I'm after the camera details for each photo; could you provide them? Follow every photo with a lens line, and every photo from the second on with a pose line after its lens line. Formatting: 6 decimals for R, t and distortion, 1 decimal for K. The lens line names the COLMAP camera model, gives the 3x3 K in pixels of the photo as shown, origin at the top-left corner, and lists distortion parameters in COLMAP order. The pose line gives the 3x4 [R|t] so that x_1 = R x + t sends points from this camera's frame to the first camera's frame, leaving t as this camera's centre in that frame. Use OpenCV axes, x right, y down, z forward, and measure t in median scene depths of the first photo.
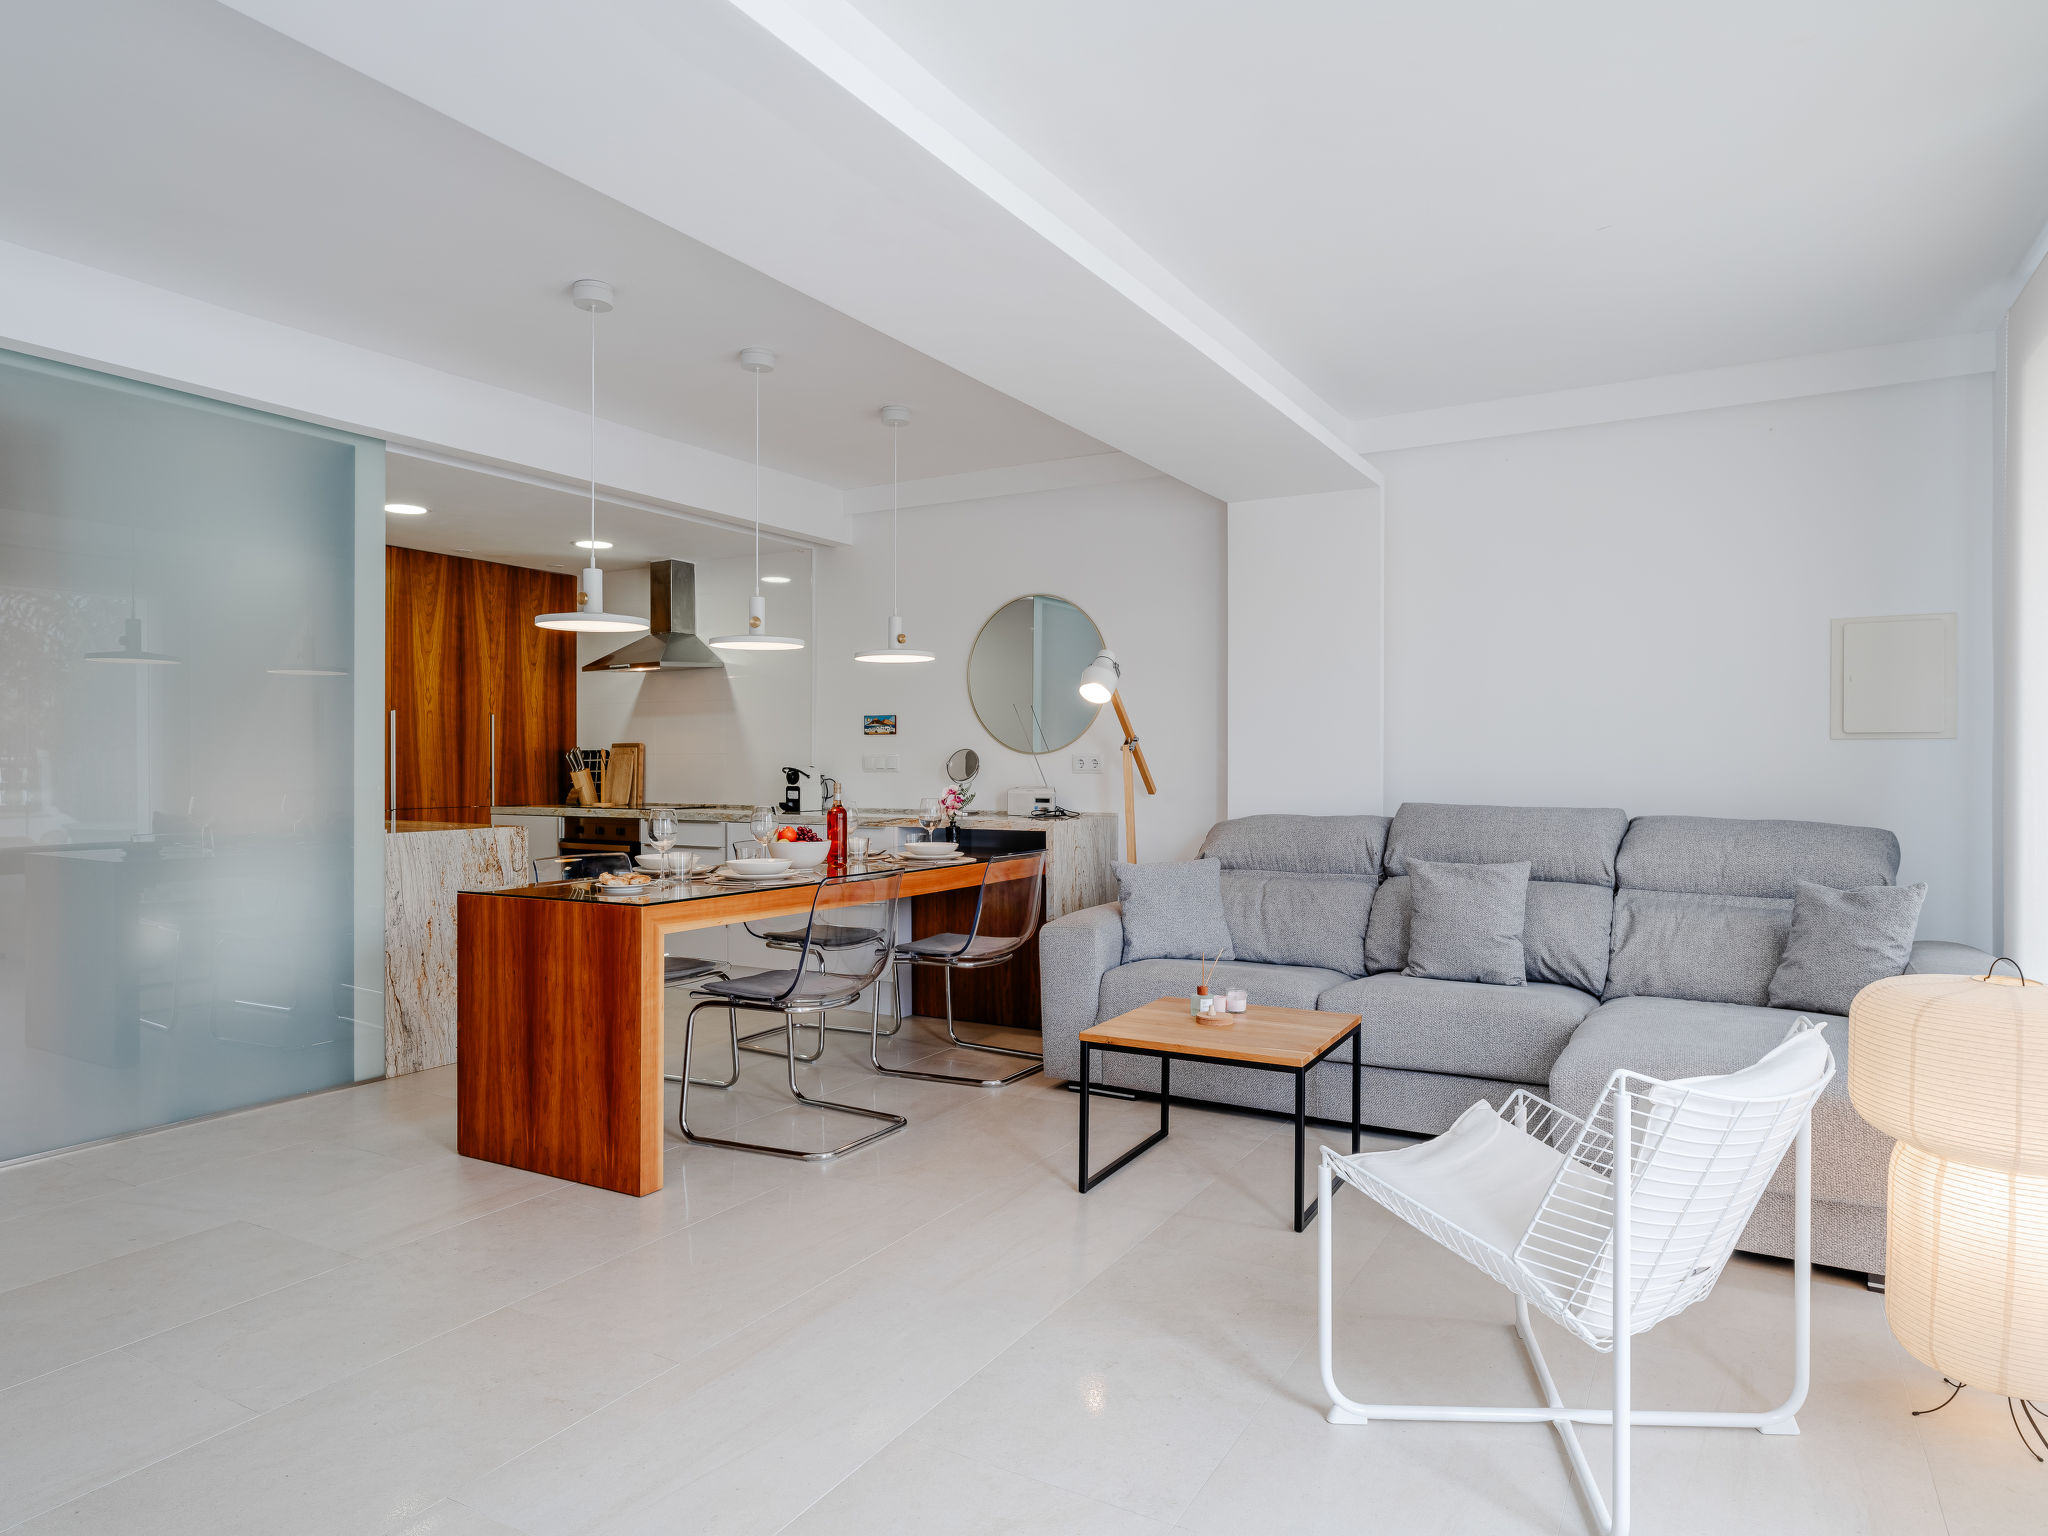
lens RADIAL K [[1261.7, 0, 1018.0], [0, 1261.7, 757.0], [0, 0, 1]] dist [-0.014122, 0.014245]
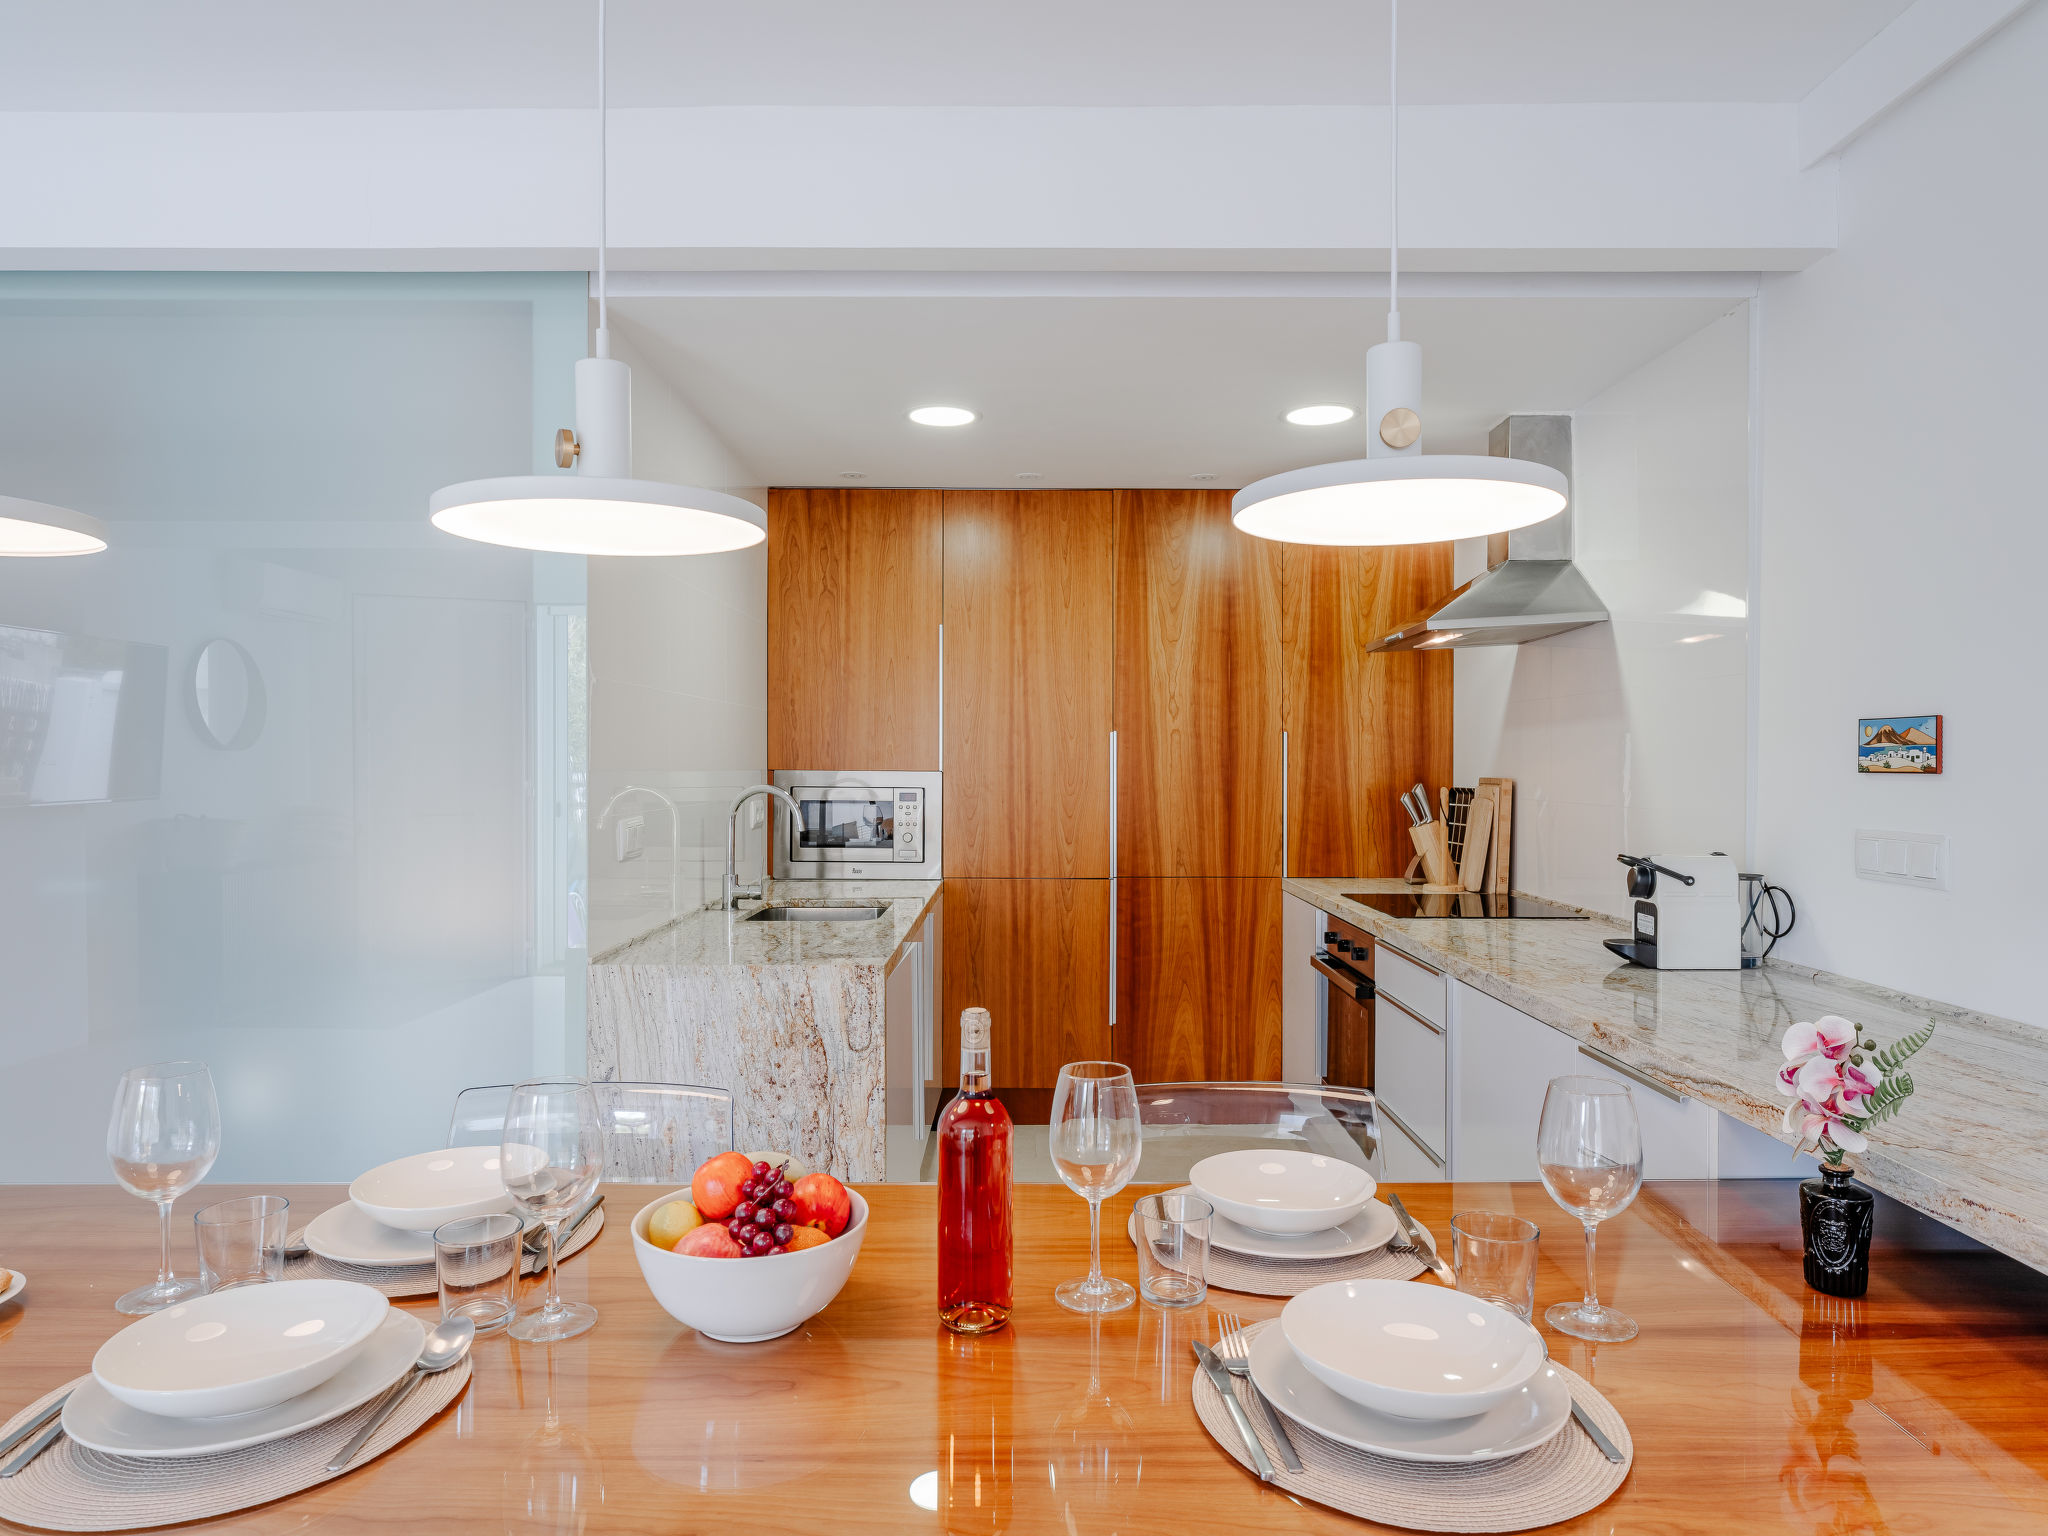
lens RADIAL K [[1251.7, 0, 1024.0], [0, 1251.7, 768.0], [0, 0, 1]] dist [-0.003923, 0.003177]
pose [[0.499440, 0.004389, -0.866338, 0.088734], [0.004131, 0.999964, 0.007447, -0.031573], [0.866339, -0.007299, 0.499403, 0.870520]]
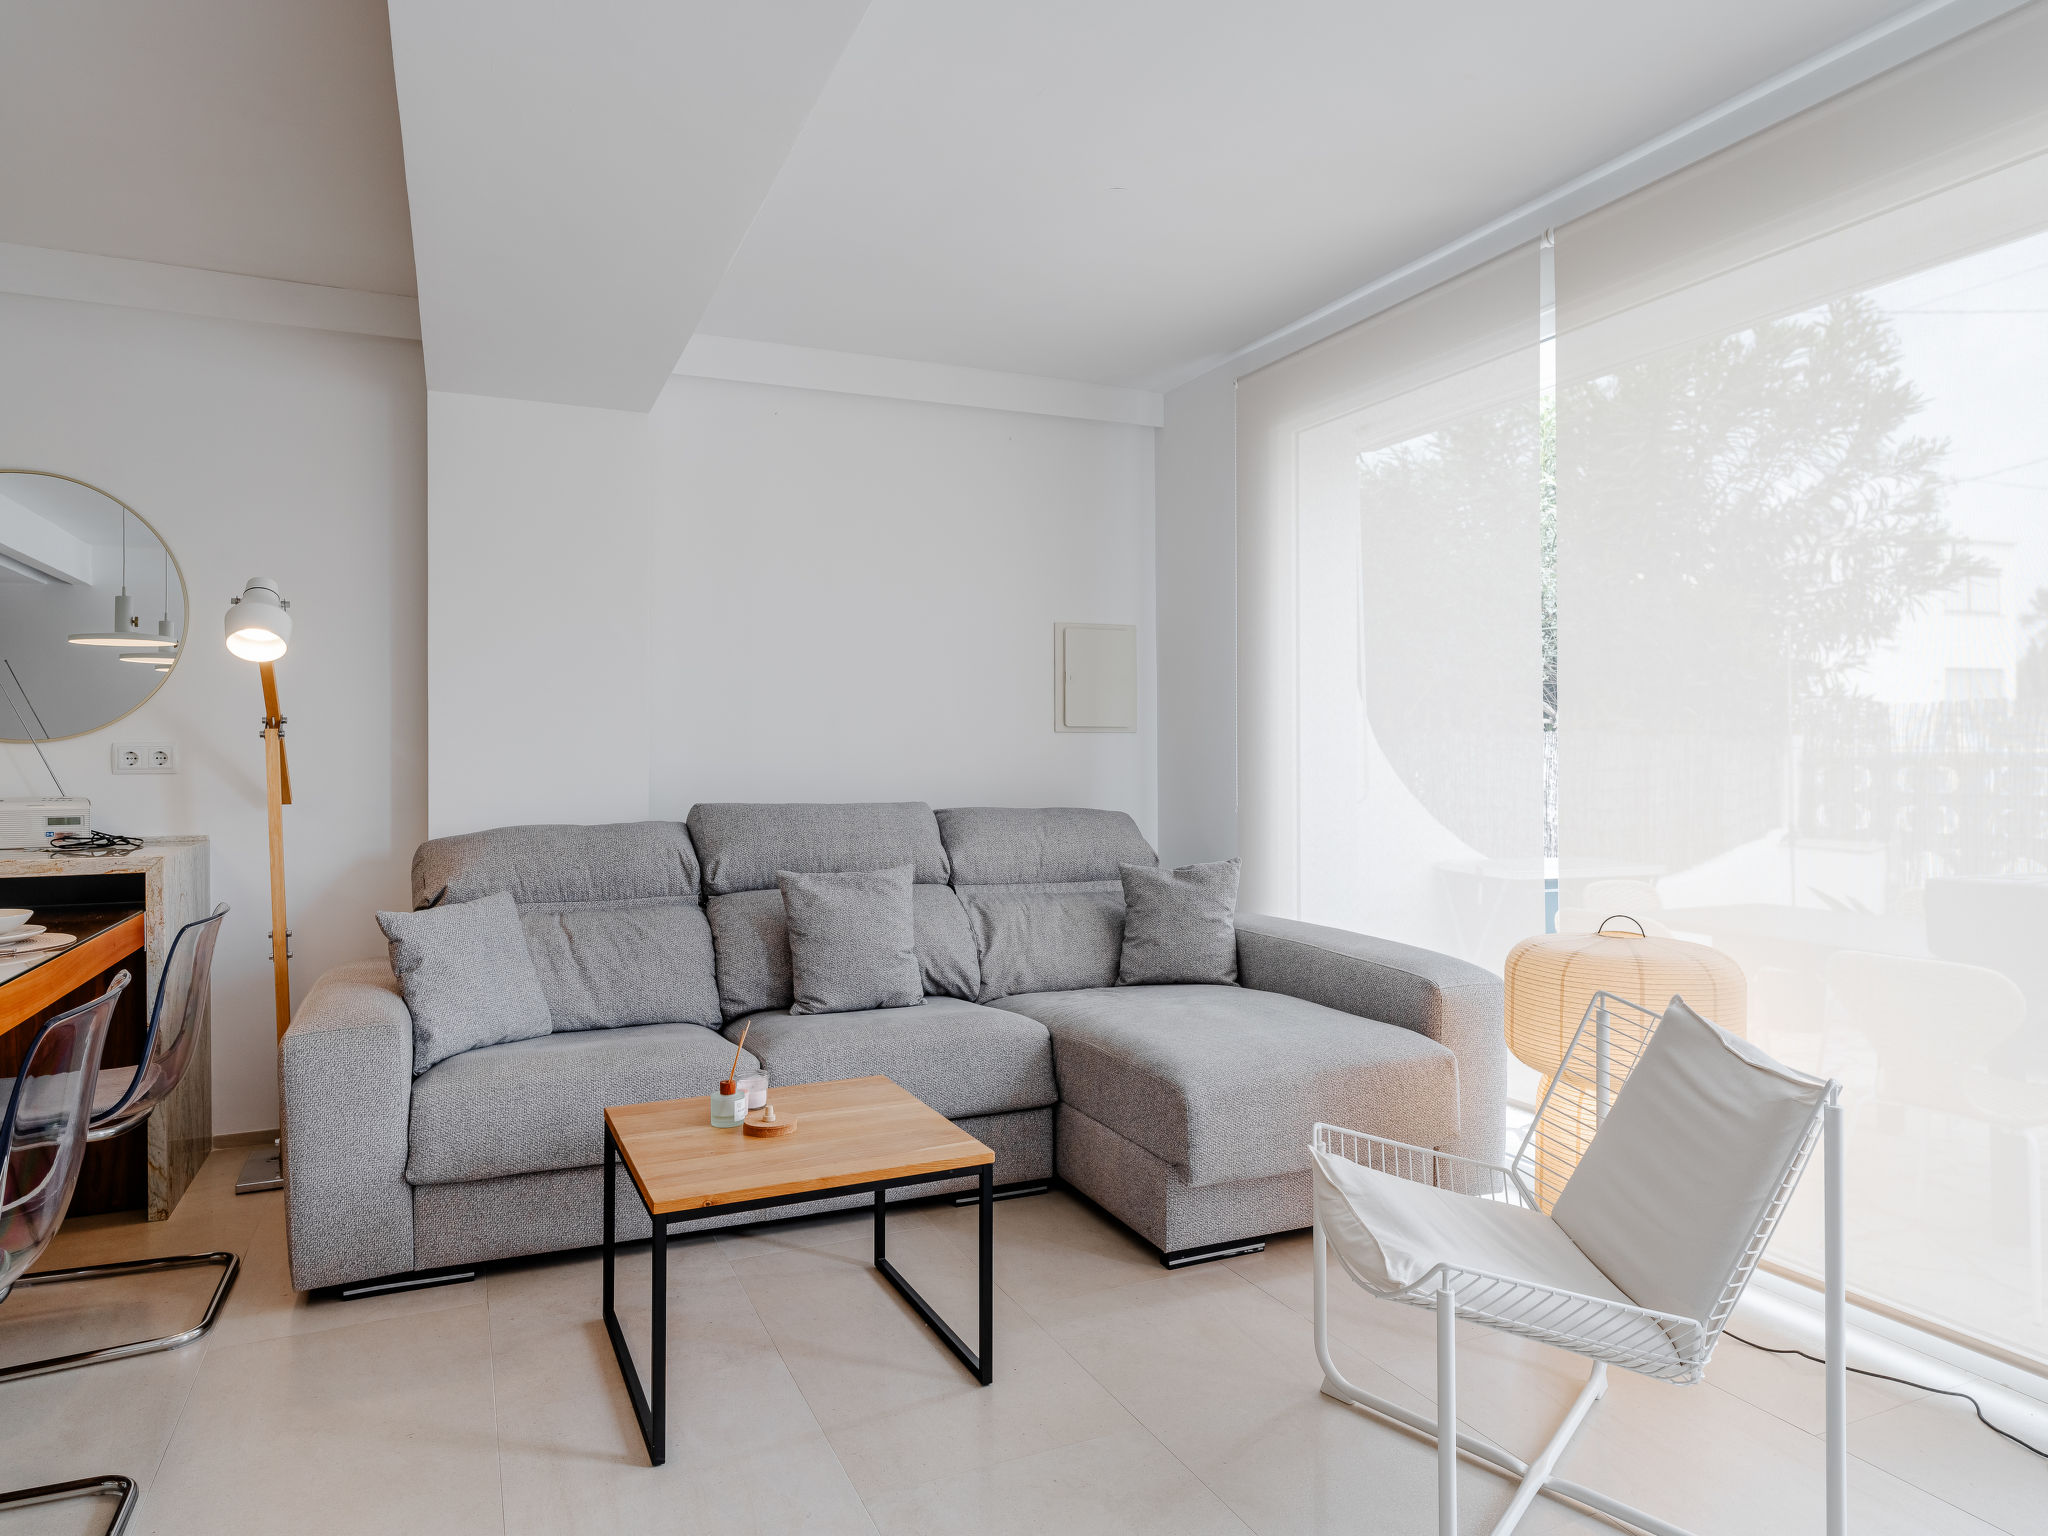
lens RADIAL K [[1262.2, 0, 1012.1], [0, 1262.2, 755.3], [0, 0, 1]] dist [-0.002708, 0.002764]
pose [[0.587609, -0.004319, 0.809133, -0.245334], [0.000184, 0.999986, 0.005204, 0.000707], [-0.809145, -0.002909, 0.587602, 0.364413]]
